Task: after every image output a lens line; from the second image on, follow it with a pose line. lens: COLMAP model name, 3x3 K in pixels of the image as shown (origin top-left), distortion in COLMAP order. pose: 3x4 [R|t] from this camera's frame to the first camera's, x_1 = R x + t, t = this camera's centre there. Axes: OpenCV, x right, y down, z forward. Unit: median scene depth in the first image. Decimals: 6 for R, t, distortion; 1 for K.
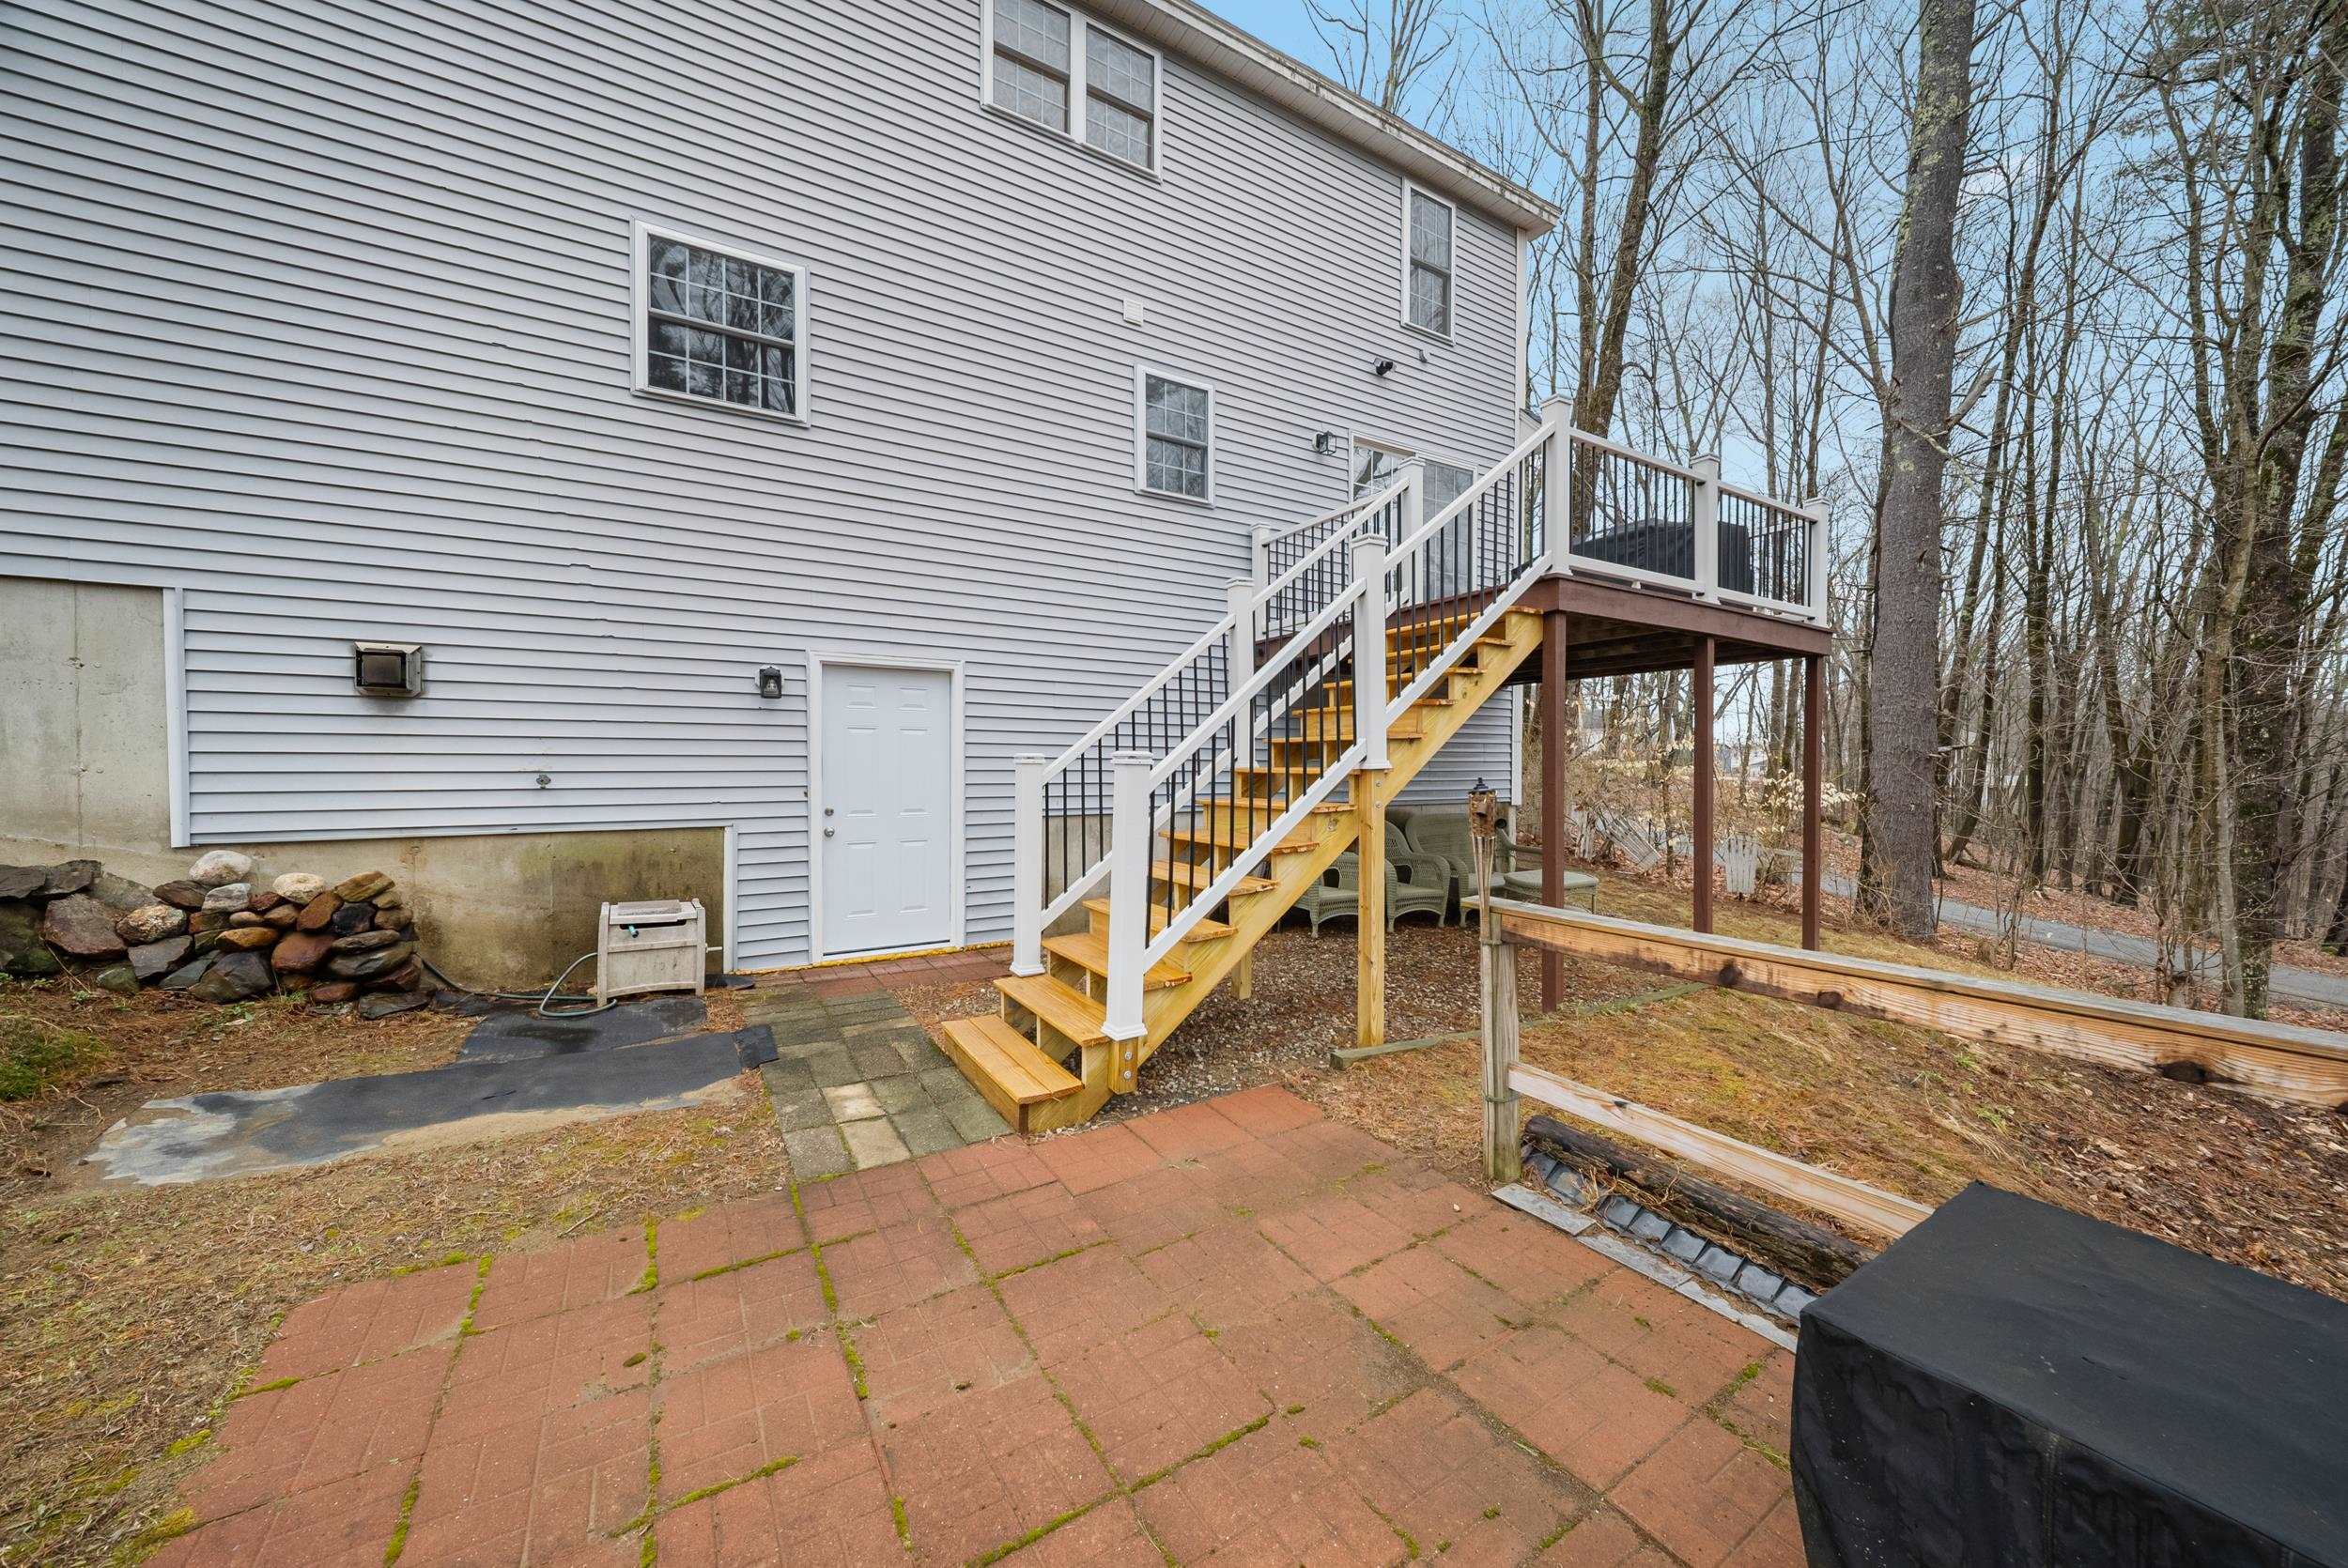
lens RADIAL K [[823.1, 0, 1171.2], [0, 823.1, 796.0], [0, 0, 1]] dist [-0.005923, -0.000931]
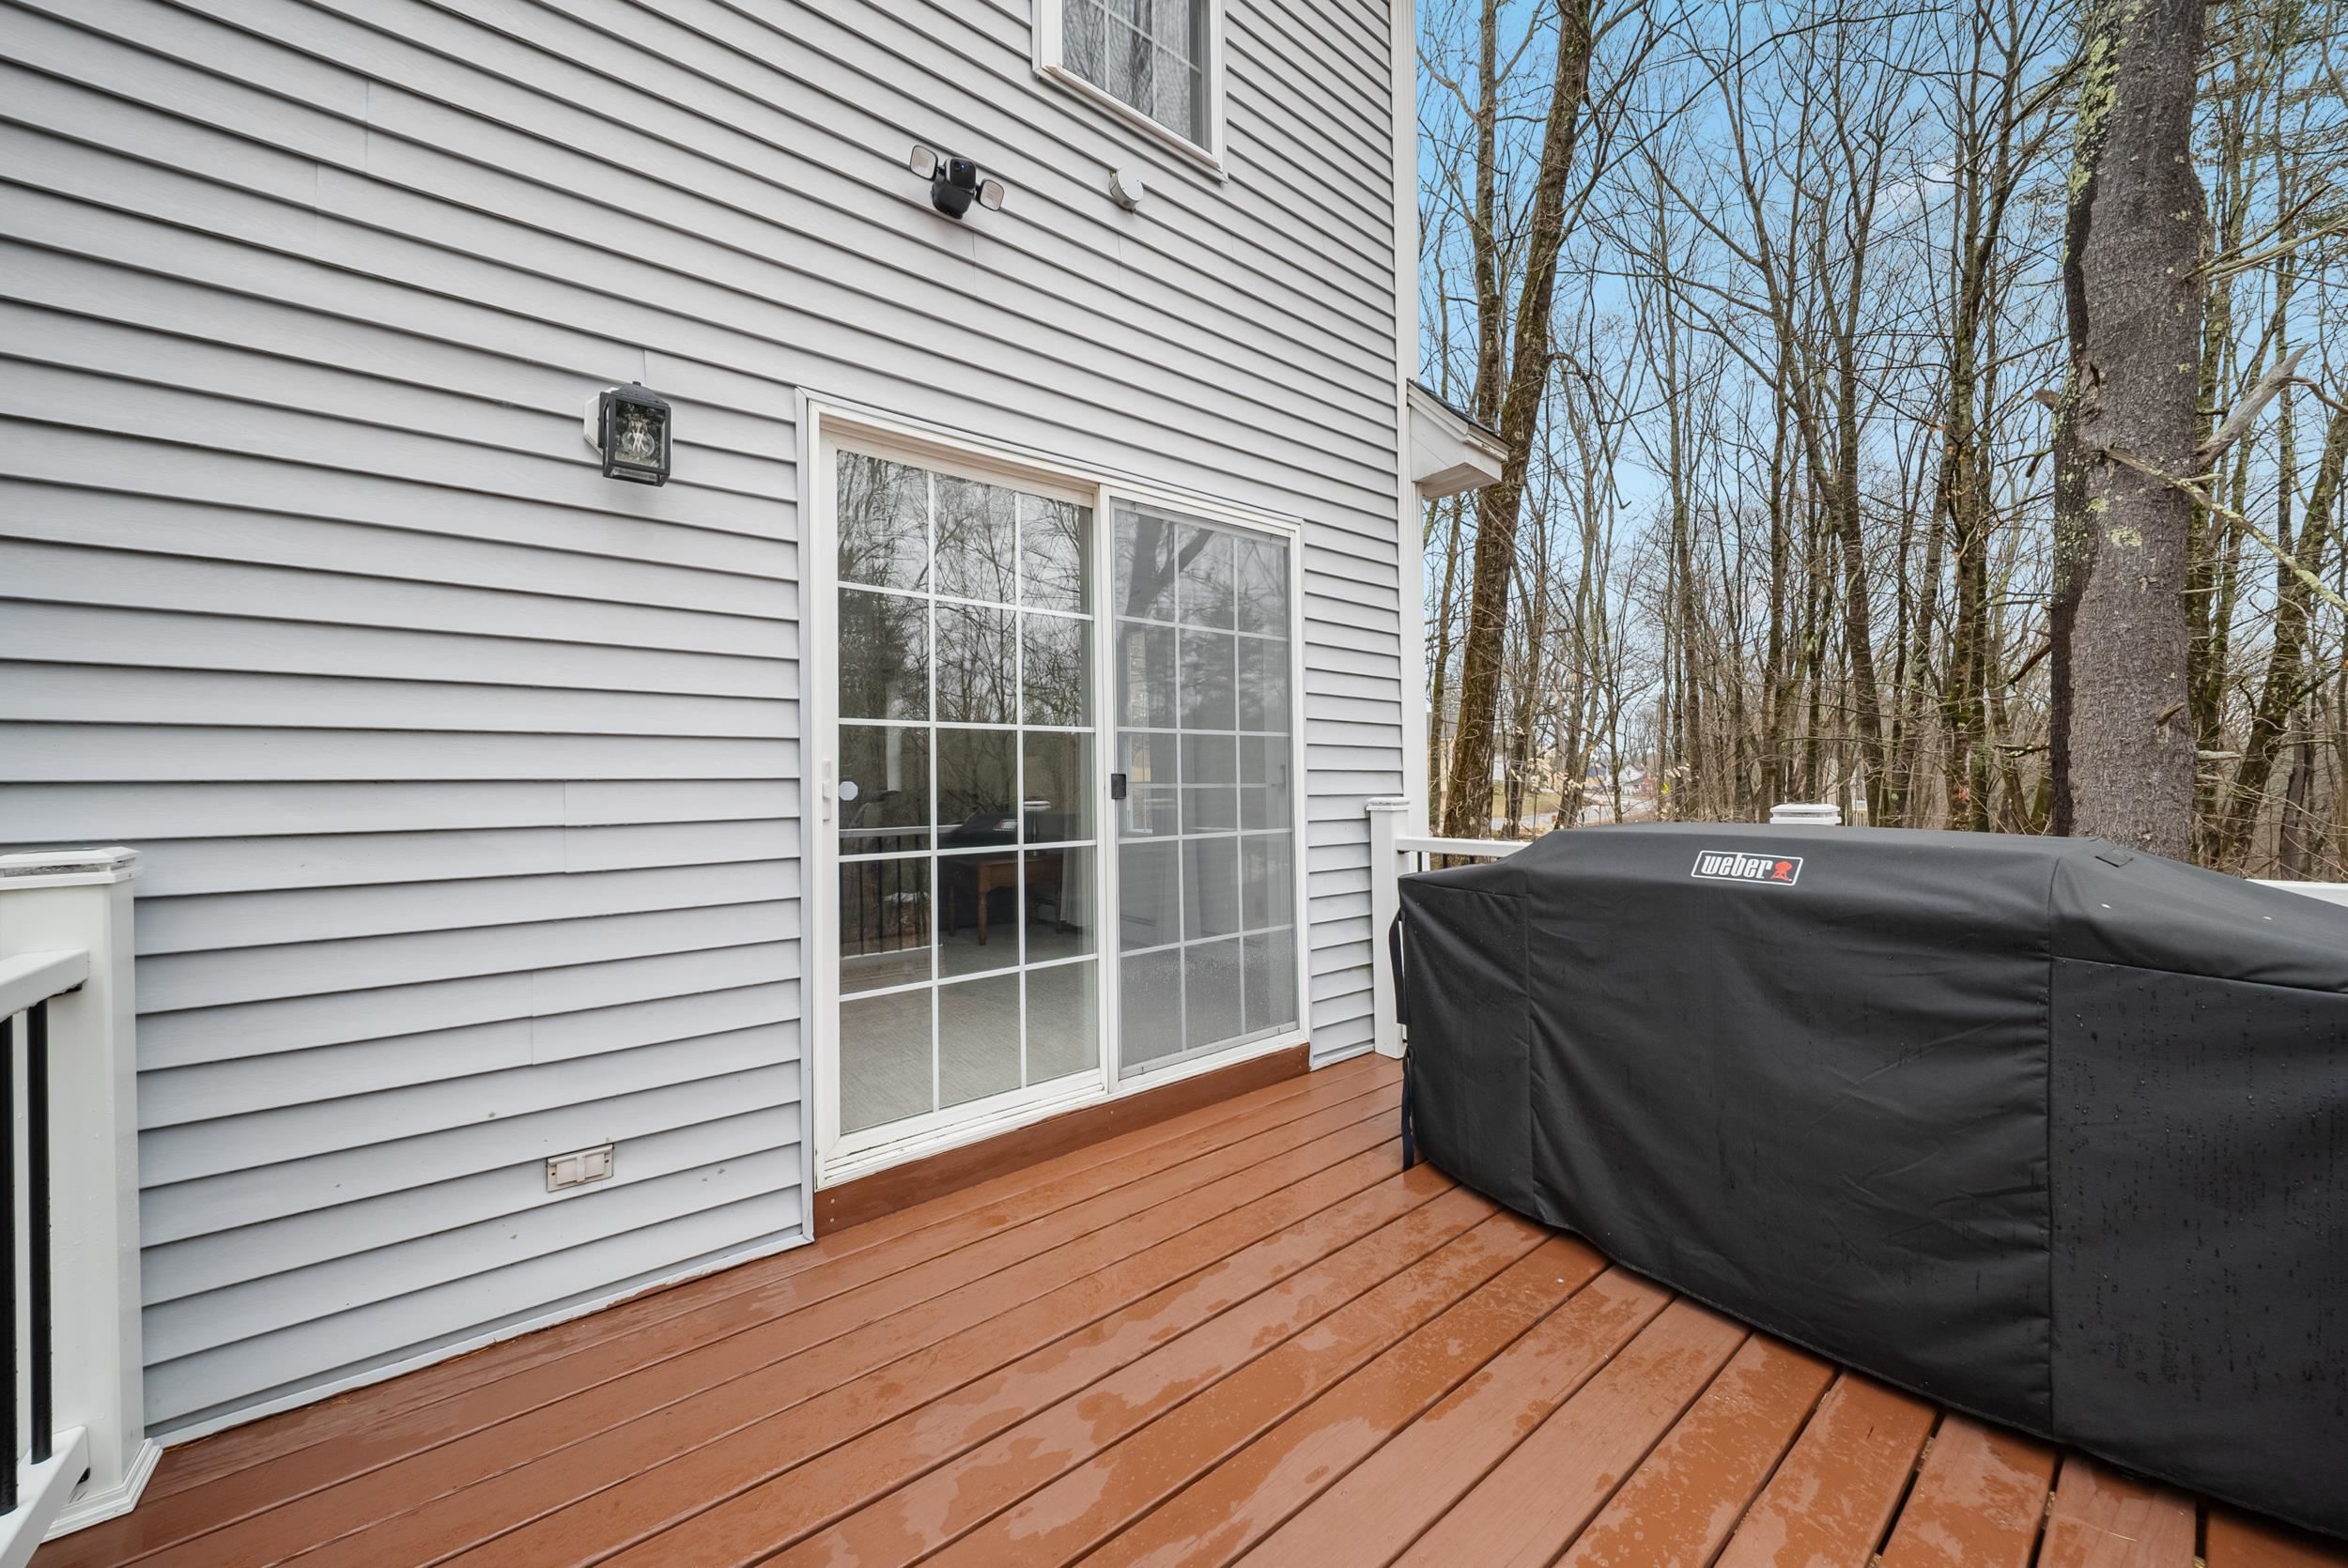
lens RADIAL K [[823.1, 0, 1178.3], [0, 823.1, 774.2], [0, 0, 1]] dist [-0.005923, -0.000931]
pose [[0.991673, -0.009725, 0.128418, 0.176714], [0.014068, 0.999358, -0.032957, -0.181559], [-0.128015, 0.034489, 0.991172, 0.422869]]
